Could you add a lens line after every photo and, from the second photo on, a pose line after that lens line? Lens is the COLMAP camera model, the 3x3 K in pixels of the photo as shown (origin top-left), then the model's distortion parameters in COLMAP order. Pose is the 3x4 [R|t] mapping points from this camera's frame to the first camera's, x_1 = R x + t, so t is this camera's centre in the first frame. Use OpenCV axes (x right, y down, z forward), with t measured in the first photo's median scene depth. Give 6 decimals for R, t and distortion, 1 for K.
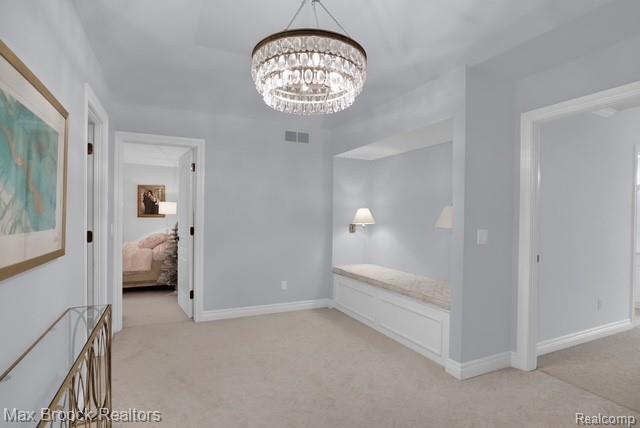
lens RADIAL K [[326.3, 0, 318.3], [0, 326.3, 214.8], [0, 0, 1]] dist [-0.029421, 0.005559]
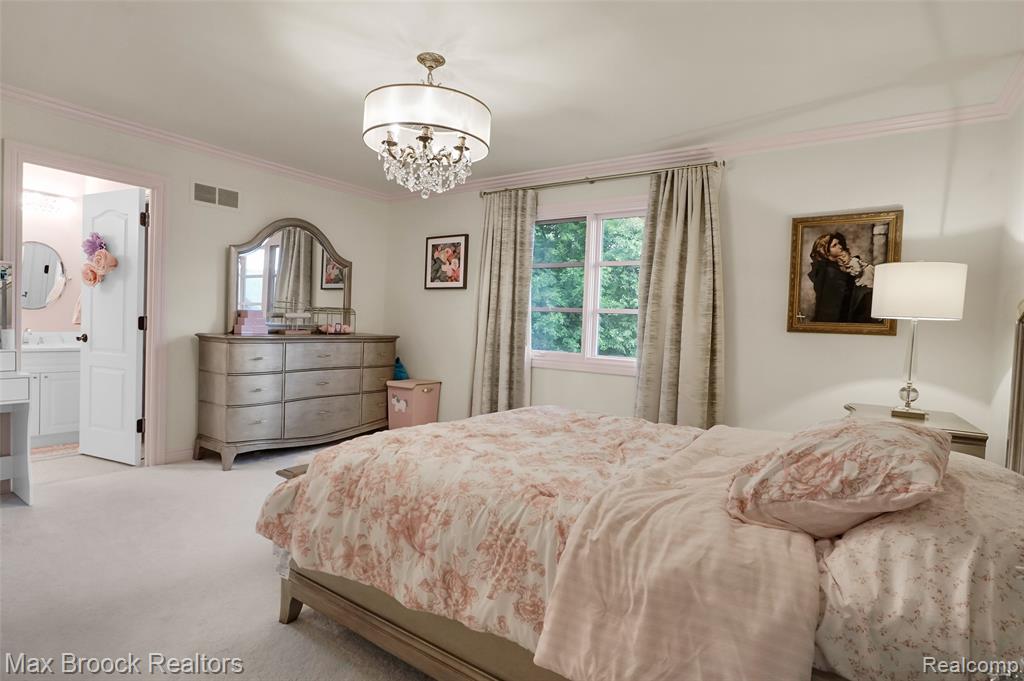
lens RADIAL K [[522.0, 0, 508.7], [0, 522.0, 343.4], [0, 0, 1]] dist [-0.029421, 0.005559]
pose [[0.493288, 0.029520, -0.869365, -0.284265], [-0.030568, 0.999395, 0.016590, 0.017587], [0.869329, 0.018391, 0.493892, 0.561459]]
